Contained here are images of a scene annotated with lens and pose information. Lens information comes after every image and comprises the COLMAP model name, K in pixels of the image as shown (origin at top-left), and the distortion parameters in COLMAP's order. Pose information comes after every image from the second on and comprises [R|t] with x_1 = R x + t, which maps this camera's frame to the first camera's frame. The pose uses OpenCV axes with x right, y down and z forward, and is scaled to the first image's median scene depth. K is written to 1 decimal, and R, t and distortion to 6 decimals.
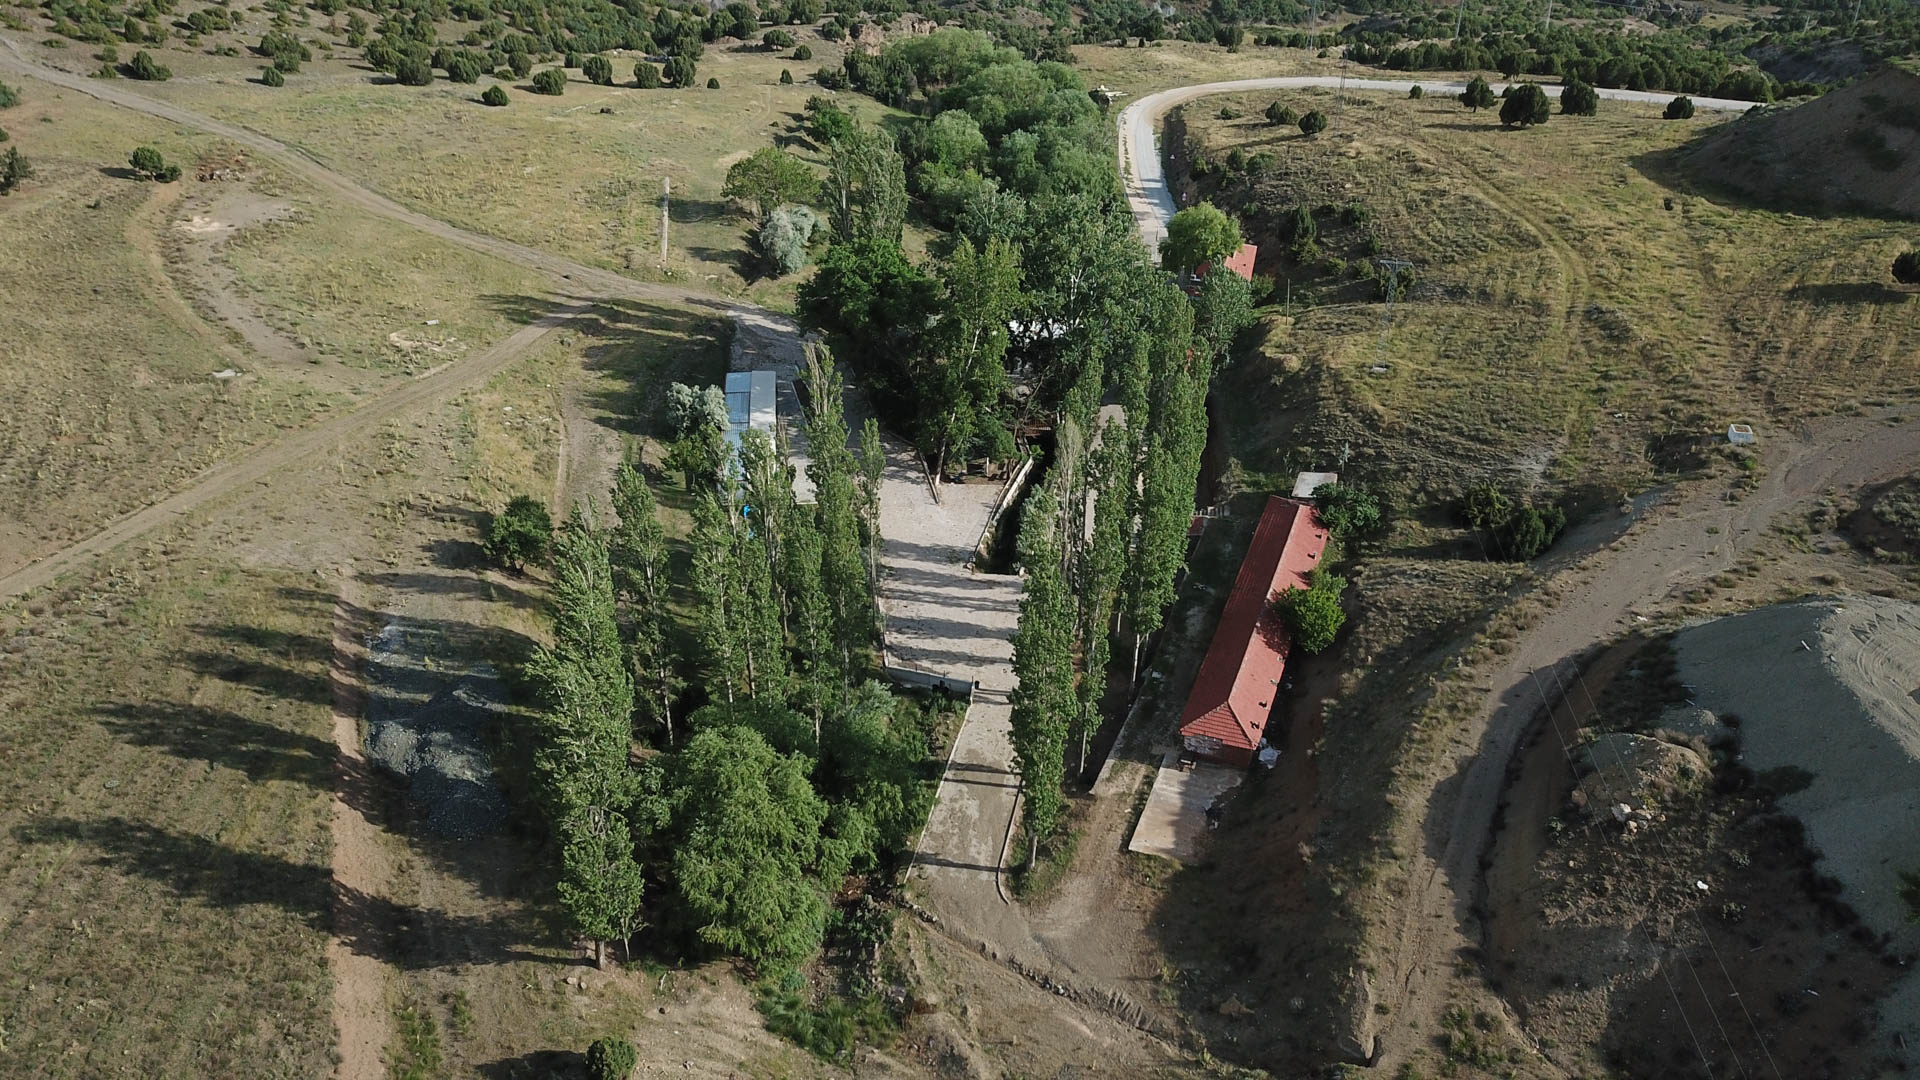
lens RADIAL K [[1475.7, 0, 955.0], [0, 1475.7, 546.1], [0, 0, 1]] dist [0.016069, -0.009724]
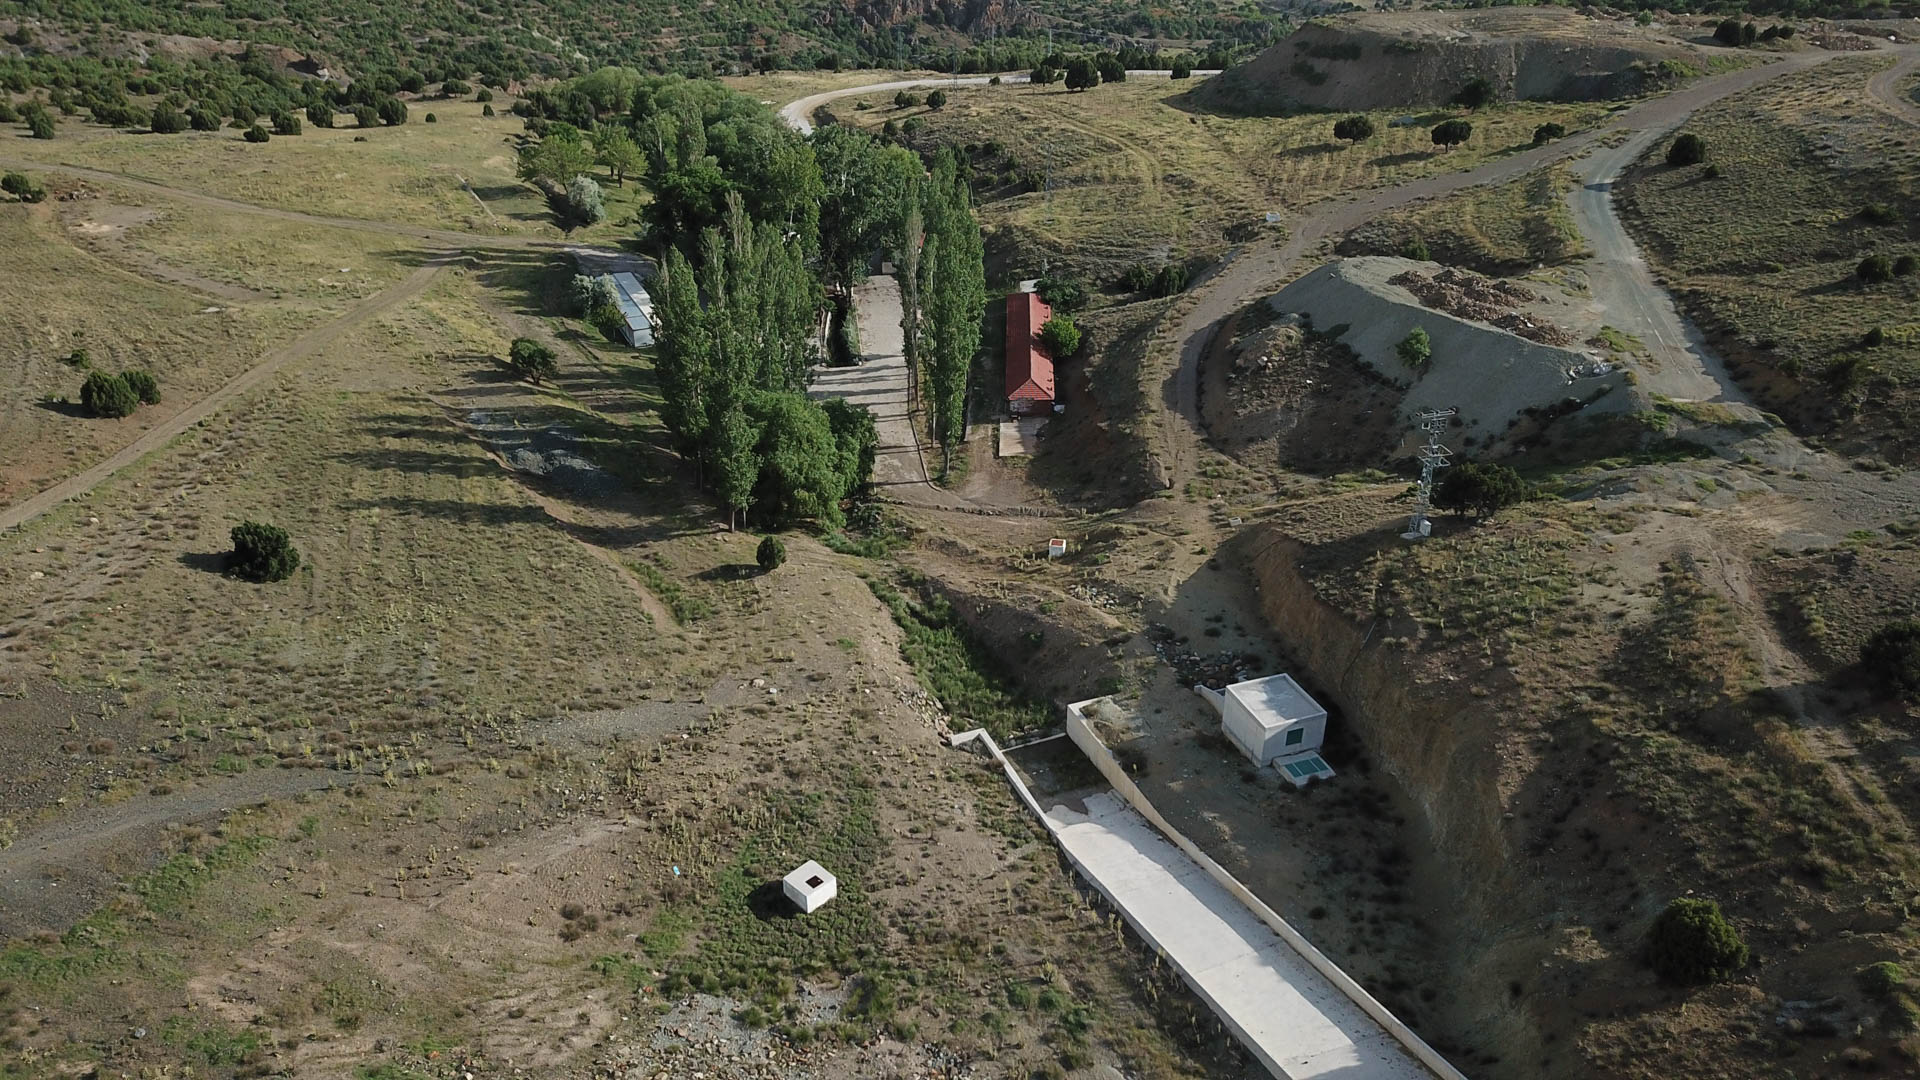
lens RADIAL K [[1475.7, 0, 955.0], [0, 1475.7, 546.1], [0, 0, 1]] dist [0.016069, -0.009724]
pose [[0.945192, -0.158874, 0.285256, -0.314622], [0.175212, 0.983993, -0.032526, 0.263974], [-0.275523, 0.080724, 0.957899, -0.424297]]
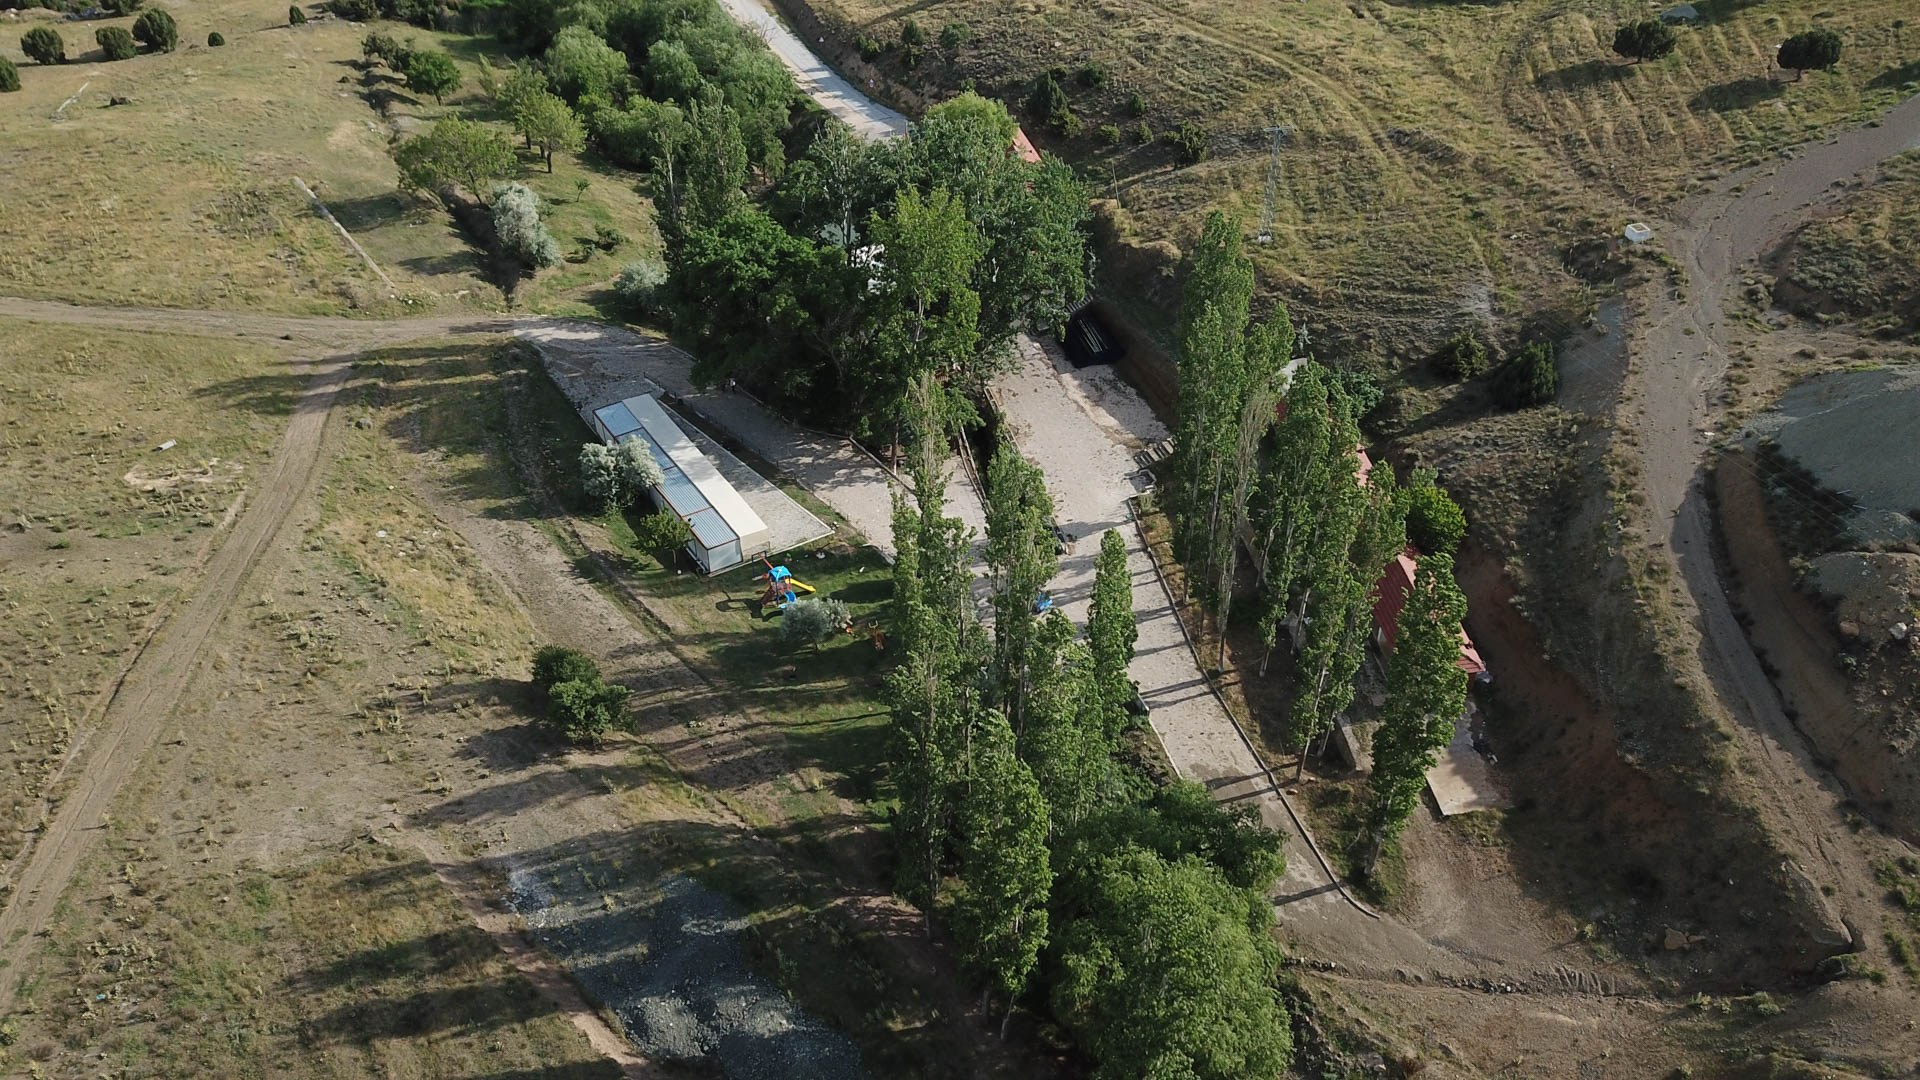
lens RADIAL K [[1475.7, 0, 955.0], [0, 1475.7, 546.1], [0, 0, 1]] dist [0.016069, -0.009724]
pose [[0.888206, -0.291030, 0.355517, -0.341792], [0.252361, 0.955649, 0.151818, -0.140593], [-0.383933, -0.045127, 0.922258, 0.184433]]
